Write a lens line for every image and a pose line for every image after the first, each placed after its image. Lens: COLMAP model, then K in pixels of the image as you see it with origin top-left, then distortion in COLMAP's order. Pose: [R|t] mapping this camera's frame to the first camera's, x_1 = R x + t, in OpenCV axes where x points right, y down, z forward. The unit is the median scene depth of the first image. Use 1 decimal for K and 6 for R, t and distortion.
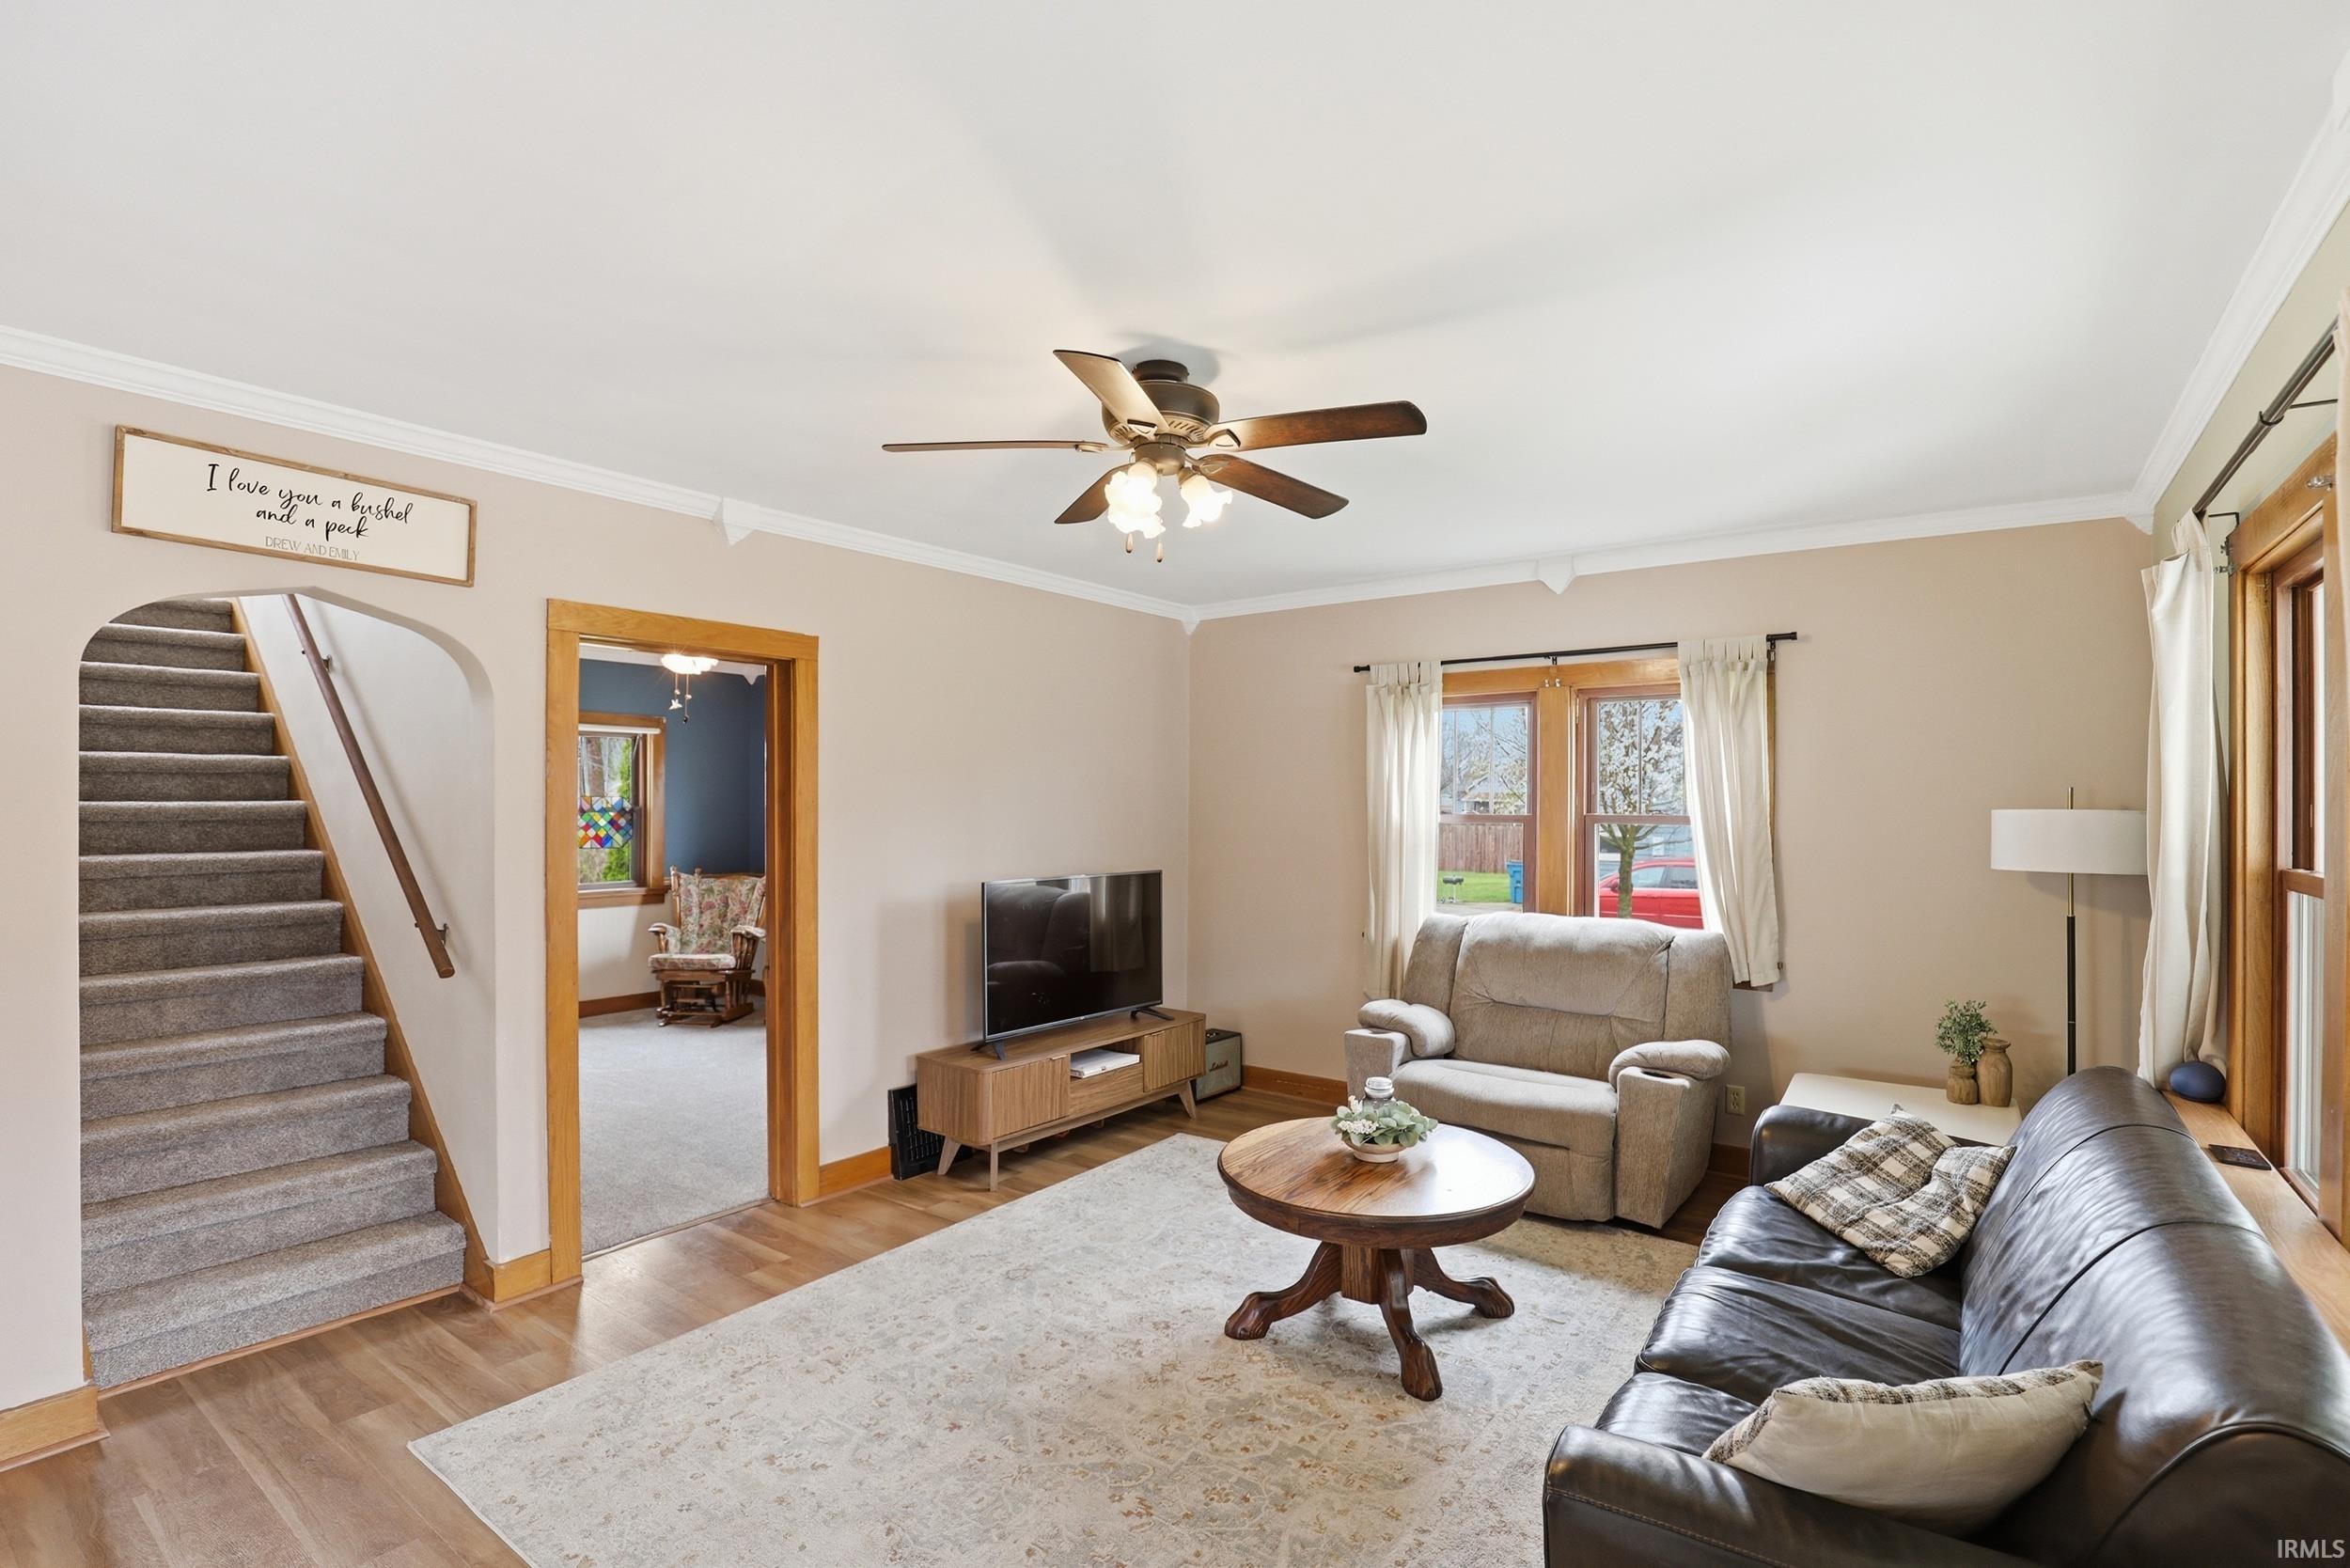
lens RADIAL K [[1092.2, 0, 1185.7], [0, 1092.2, 797.7], [0, 0, 1]] dist [-0.034820, 0.006228]
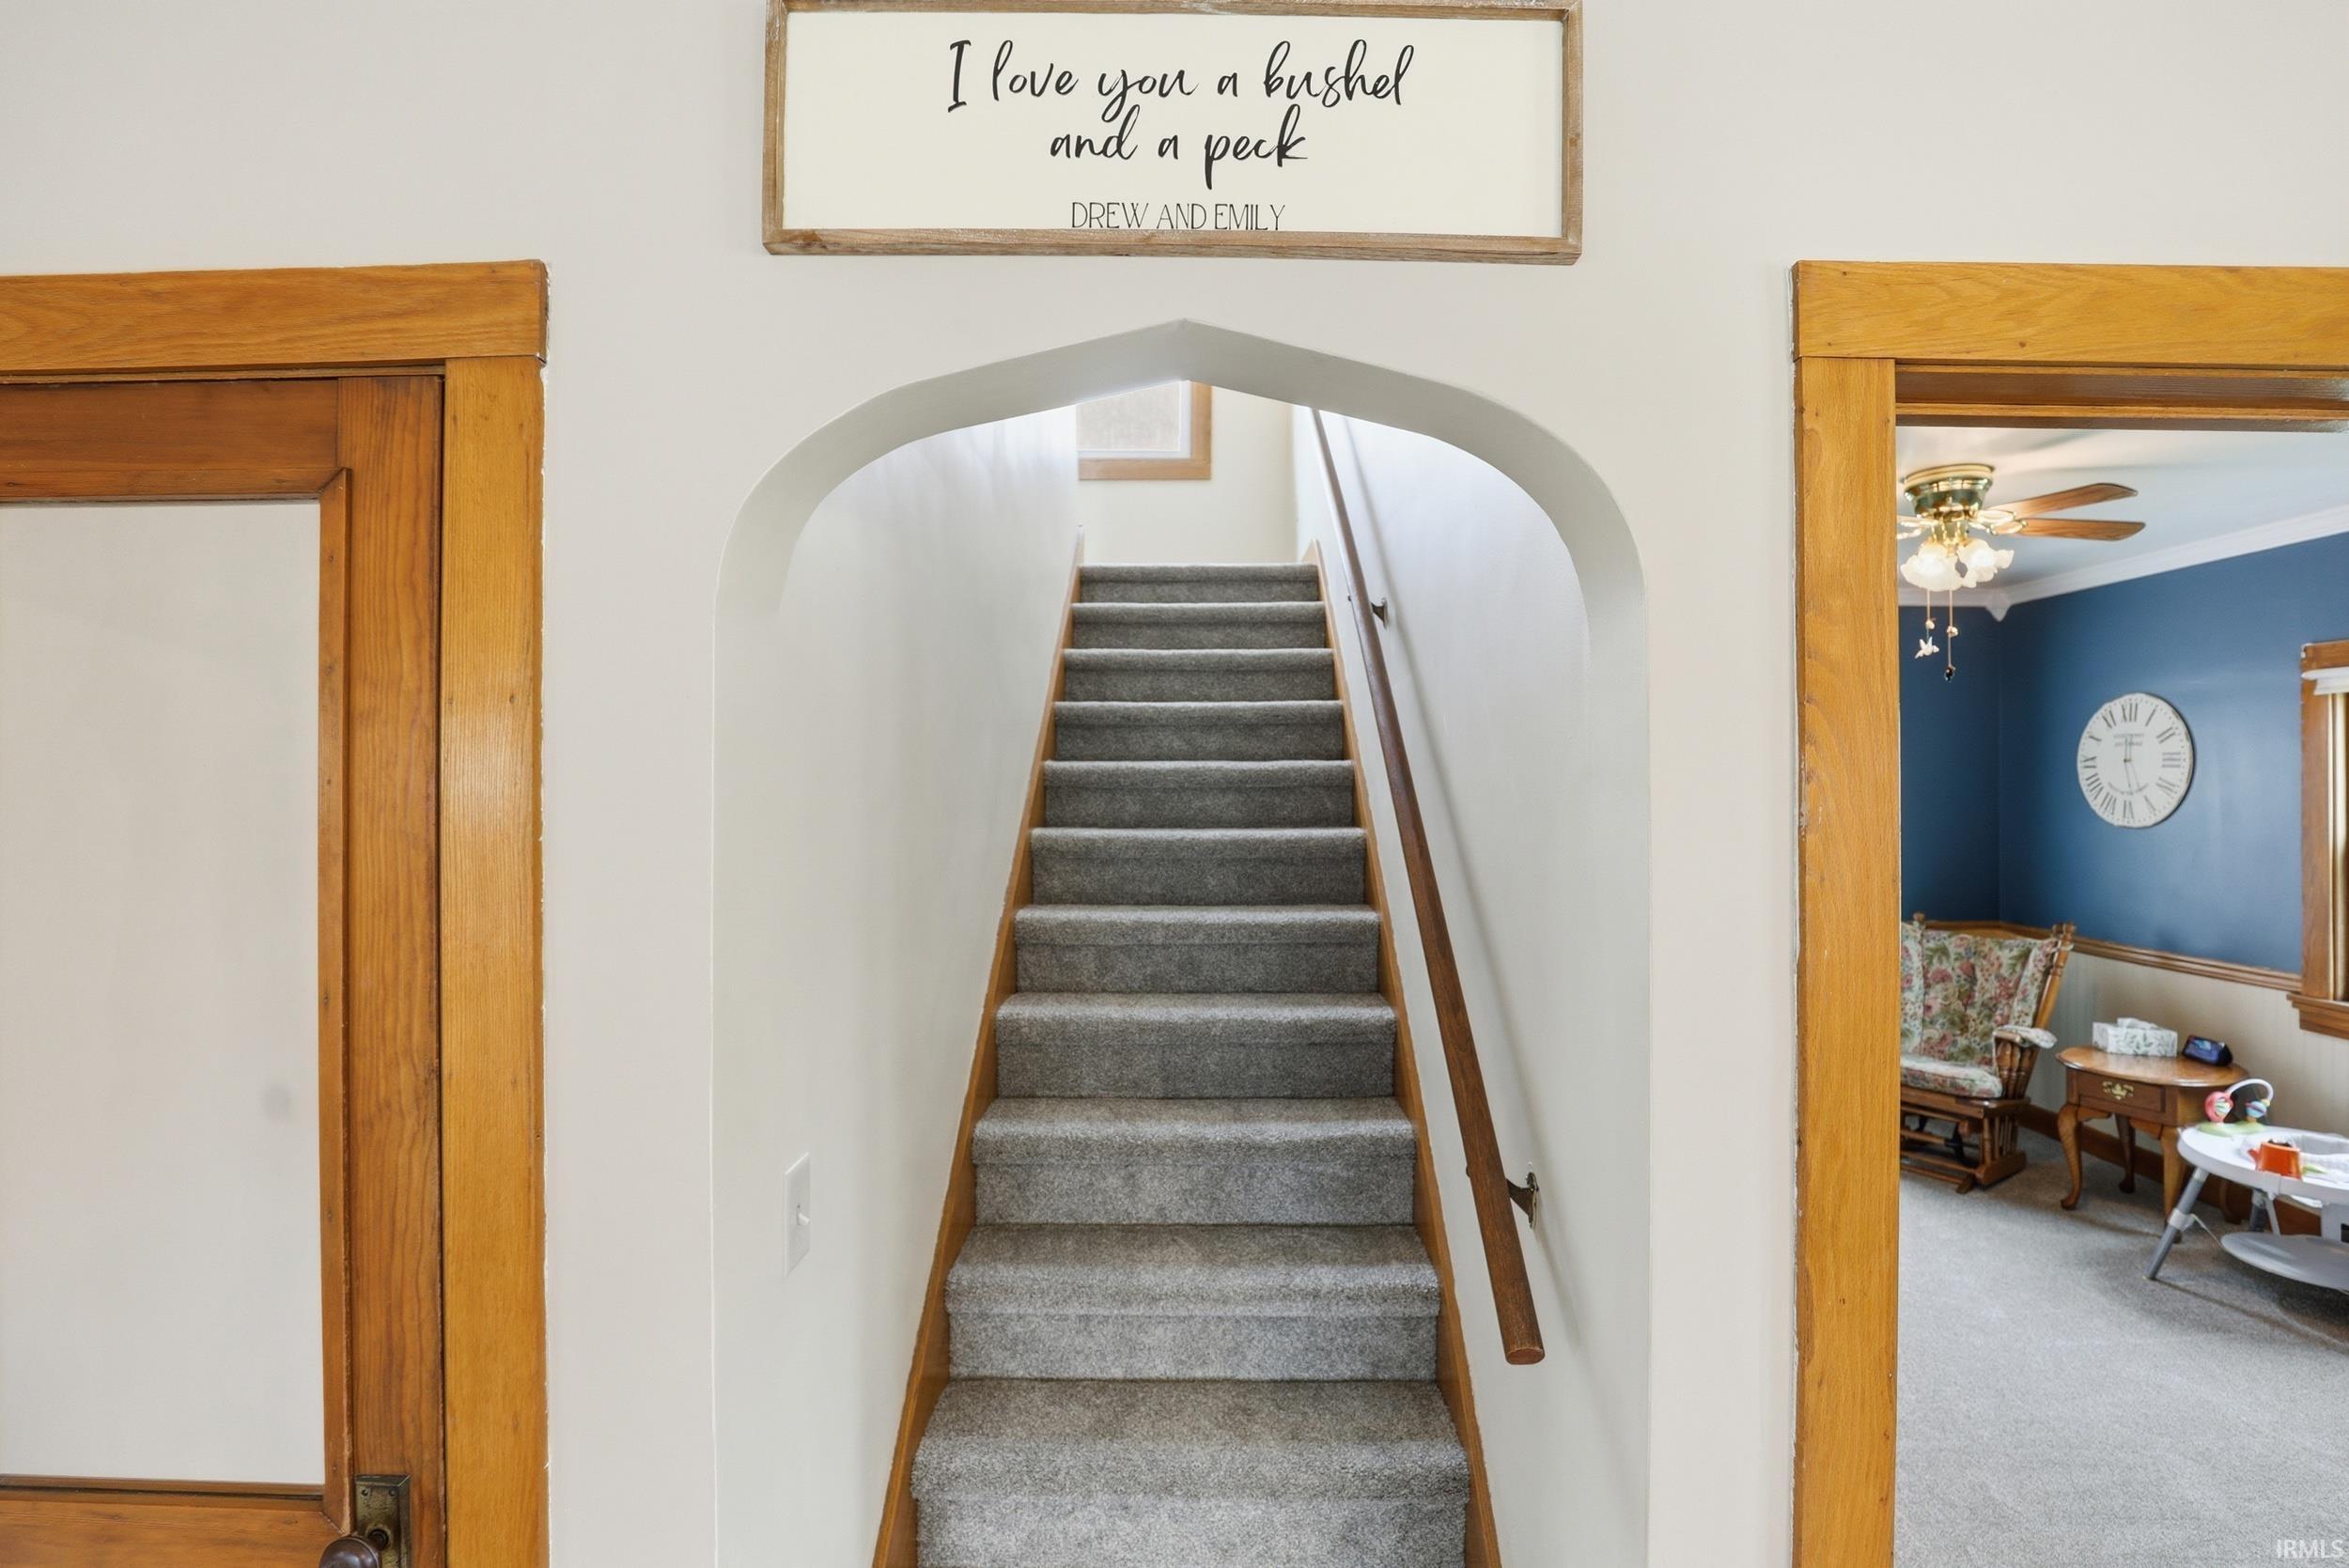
lens RADIAL K [[1091.7, 0, 1191.5], [0, 1091.7, 778.2], [0, 0, 1]] dist [-0.034820, 0.006228]
pose [[0.584341, -0.005368, -0.811490, -0.199887], [0.004716, 0.999984, -0.003219, -0.015706], [0.811494, -0.001946, 0.584357, 0.305499]]
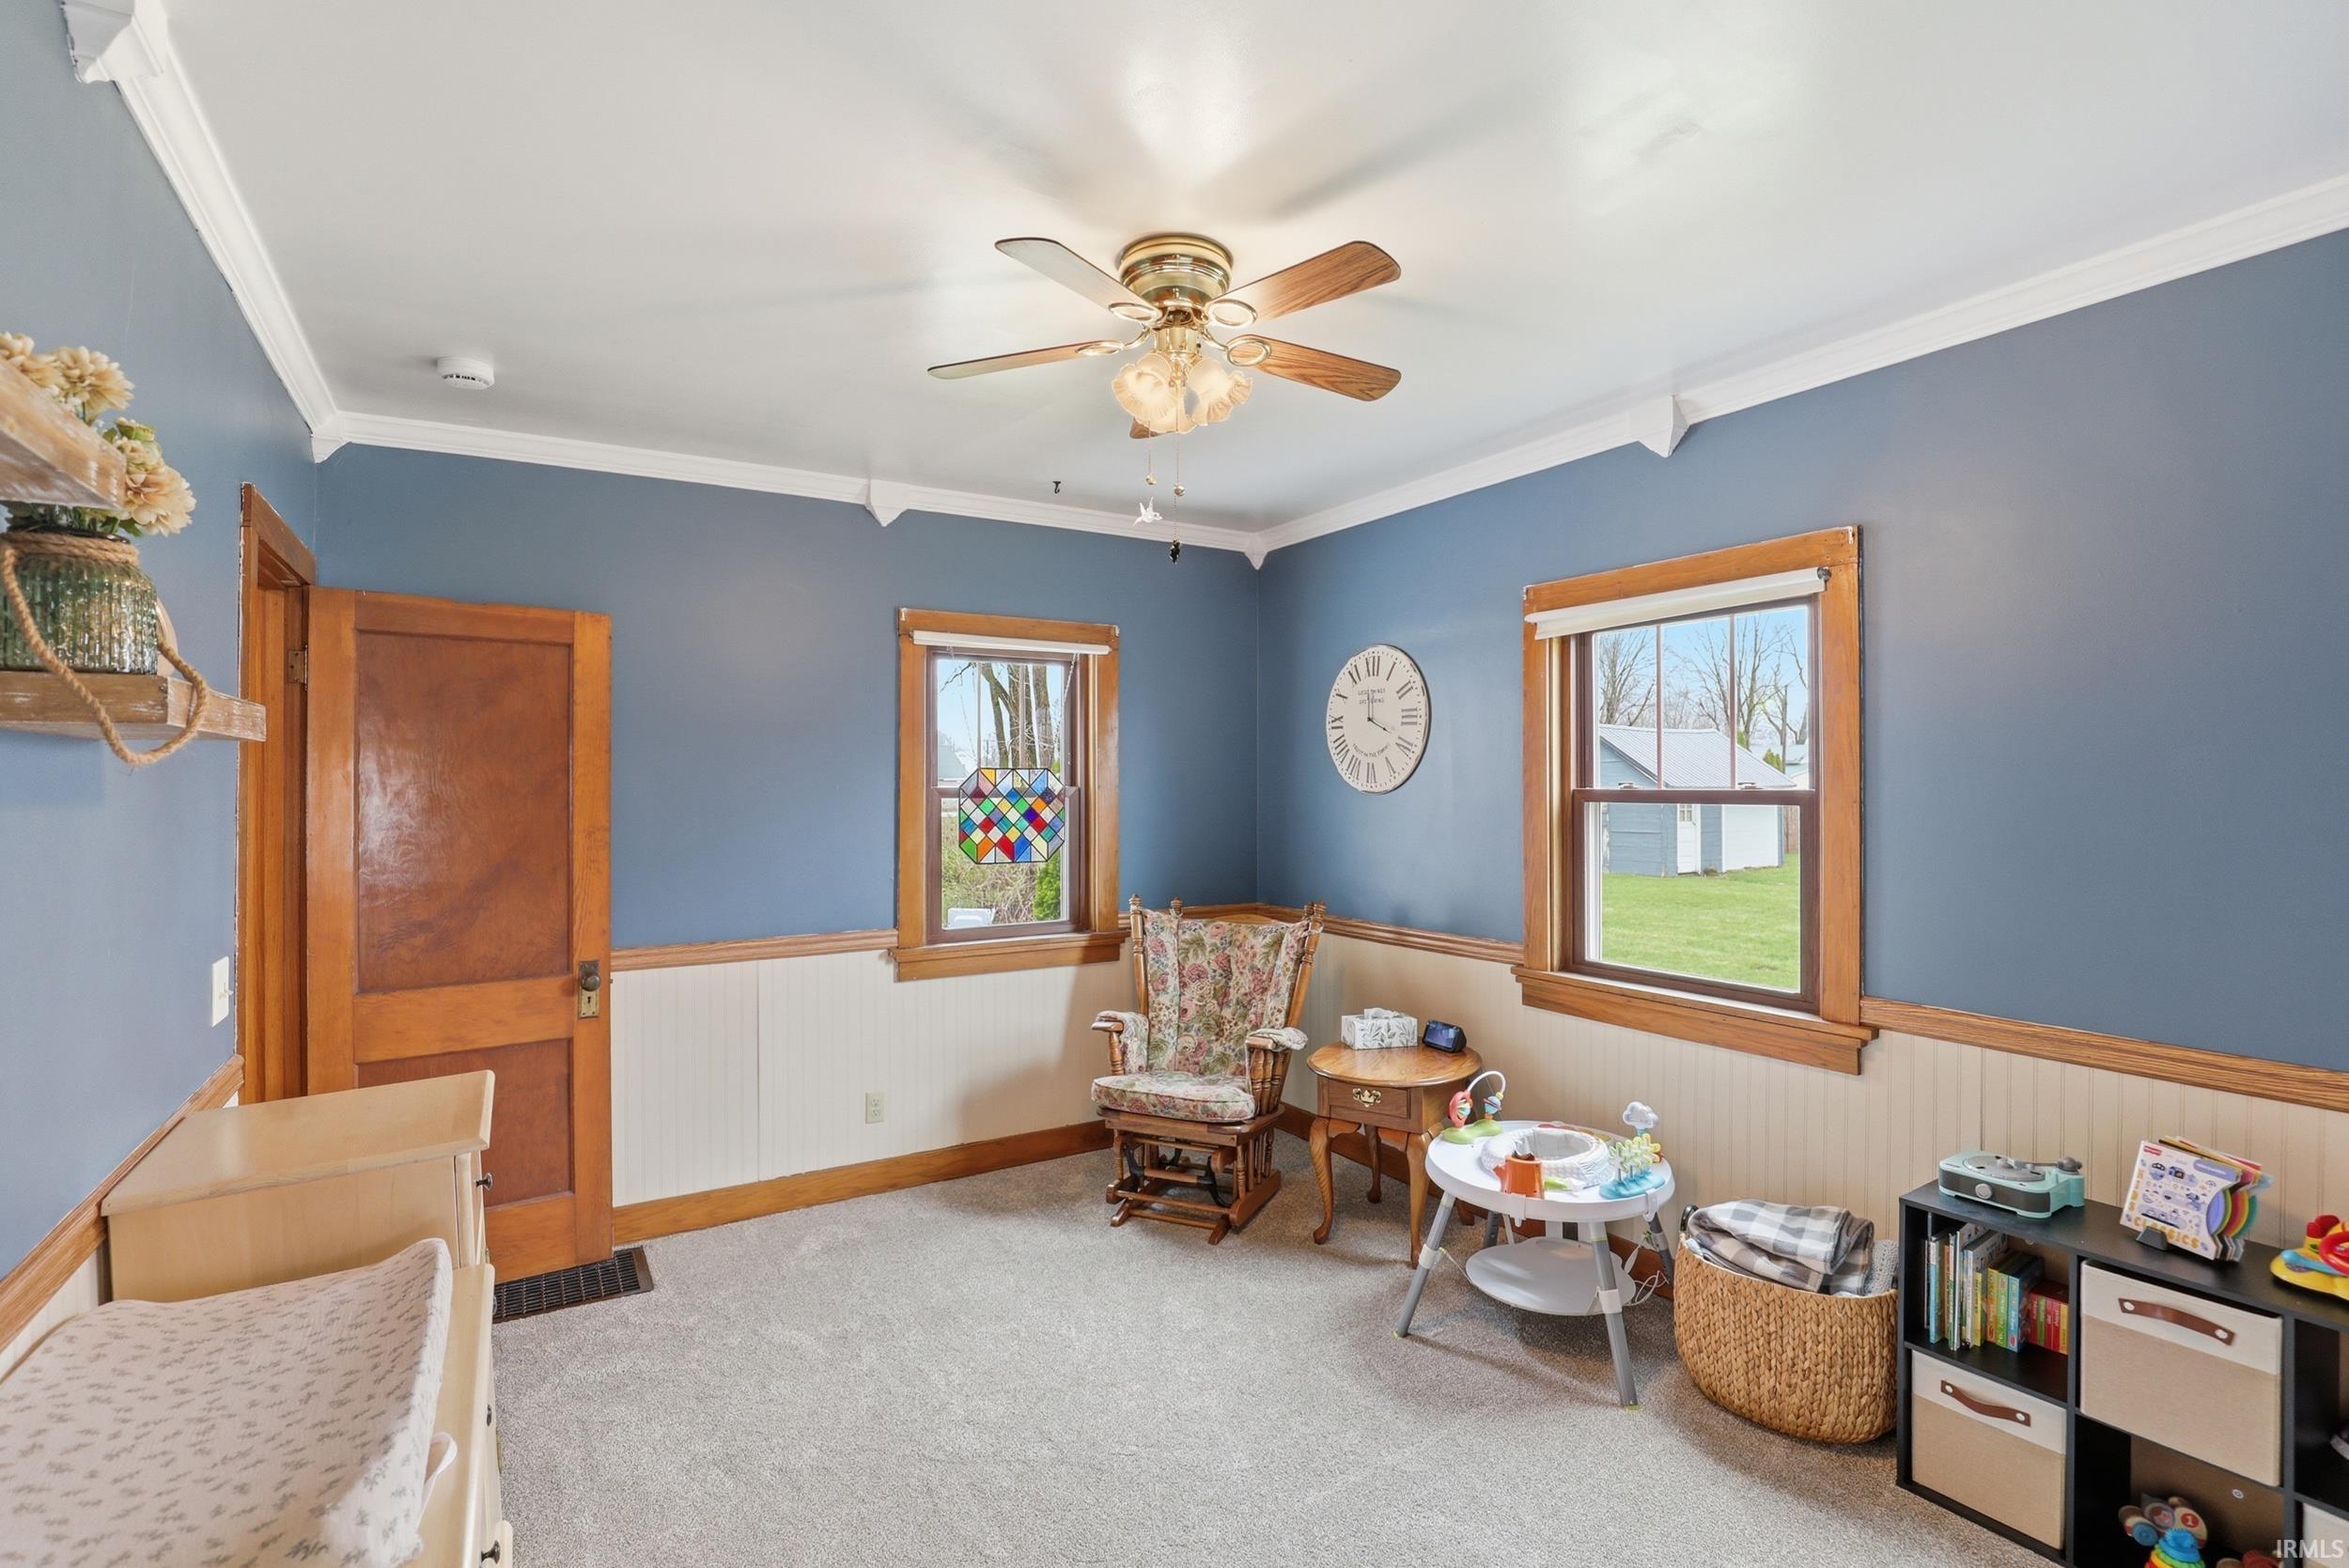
lens RADIAL K [[1091.7, 0, 1164.1], [0, 1091.7, 782.7], [0, 0, 1]] dist [-0.034820, 0.006228]
pose [[0.920298, -0.005399, -0.391181, -0.259634], [0.006434, 0.999978, 0.001335, 0.006278], [0.391165, -0.003746, 0.920313, 0.534363]]
